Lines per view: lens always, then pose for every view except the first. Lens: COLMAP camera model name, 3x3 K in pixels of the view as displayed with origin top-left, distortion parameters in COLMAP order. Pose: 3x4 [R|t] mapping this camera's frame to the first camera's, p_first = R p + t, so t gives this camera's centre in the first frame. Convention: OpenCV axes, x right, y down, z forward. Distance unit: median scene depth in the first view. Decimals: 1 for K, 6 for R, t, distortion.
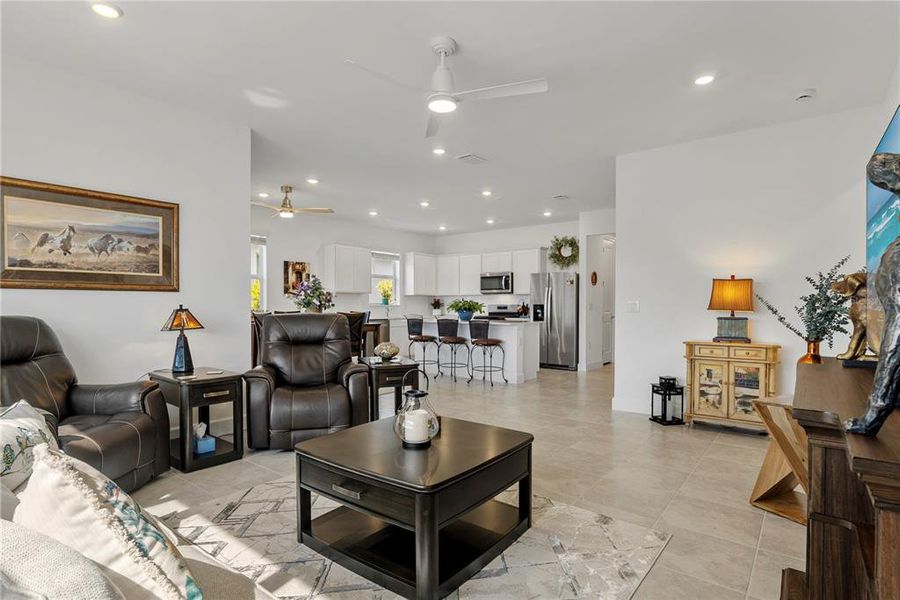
lens RADIAL K [[470.0, 0, 450.0], [0, 470.0, 300.0], [0, 0, 1]] dist [-0.001096, -0.000107]
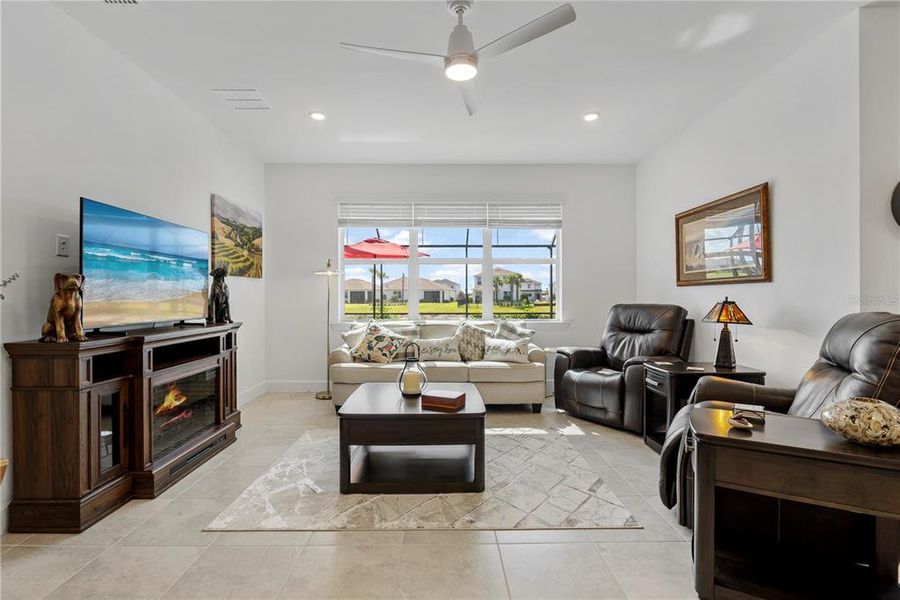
lens RADIAL K [[407.7, 0, 441.6], [0, 407.7, 299.5], [0, 0, 1]] dist [-0.001280, -0.000159]
pose [[-0.791194, 0.004813, -0.611547, 0.390679], [0.010418, 0.999930, -0.005610, 0.013826], [0.611477, -0.010810, -0.791189, 1.304813]]
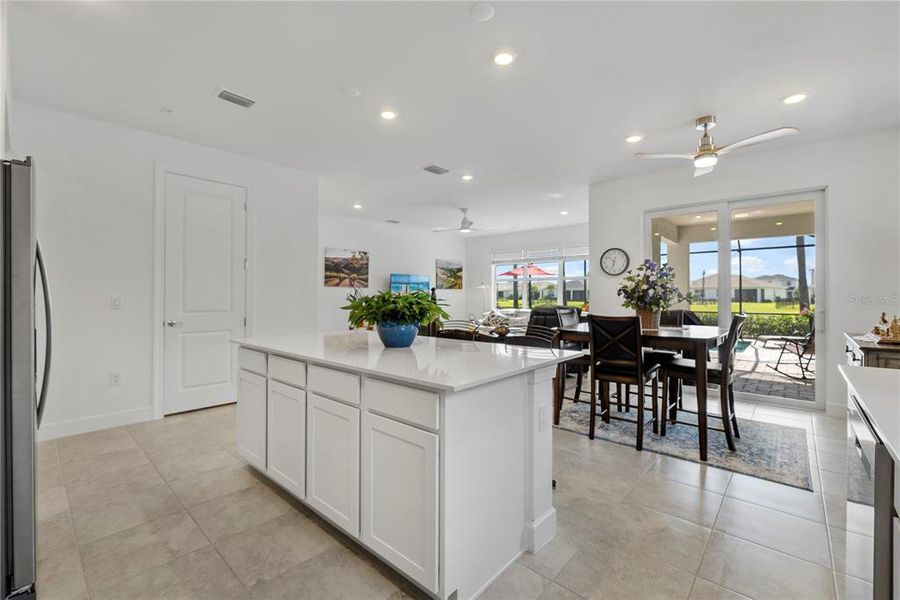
lens RADIAL K [[385.8, 0, 450.0], [0, 385.8, 300.0], [0, 0, 1]] dist [-0.013119, -0.000345]
pose [[-0.997380, -0.001501, 0.072327, -0.077372], [-0.001667, 0.999996, -0.002235, 0.018048], [-0.072324, -0.002350, -0.997378, 2.791962]]
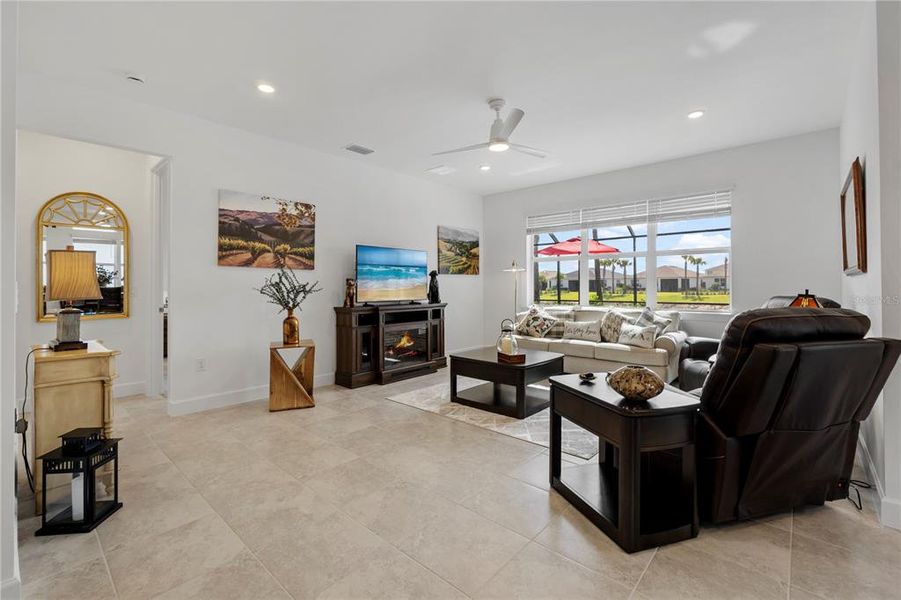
lens RADIAL K [[388.2, 0, 446.9], [0, 388.2, 290.4], [0, 0, 1]] dist [-0.008712, -0.000159]
pose [[-0.996216, 0.002554, 0.086878, 0.031148], [0.002308, 0.999993, -0.002931, 0.012249], [-0.086885, -0.002719, -0.996215, 1.776433]]
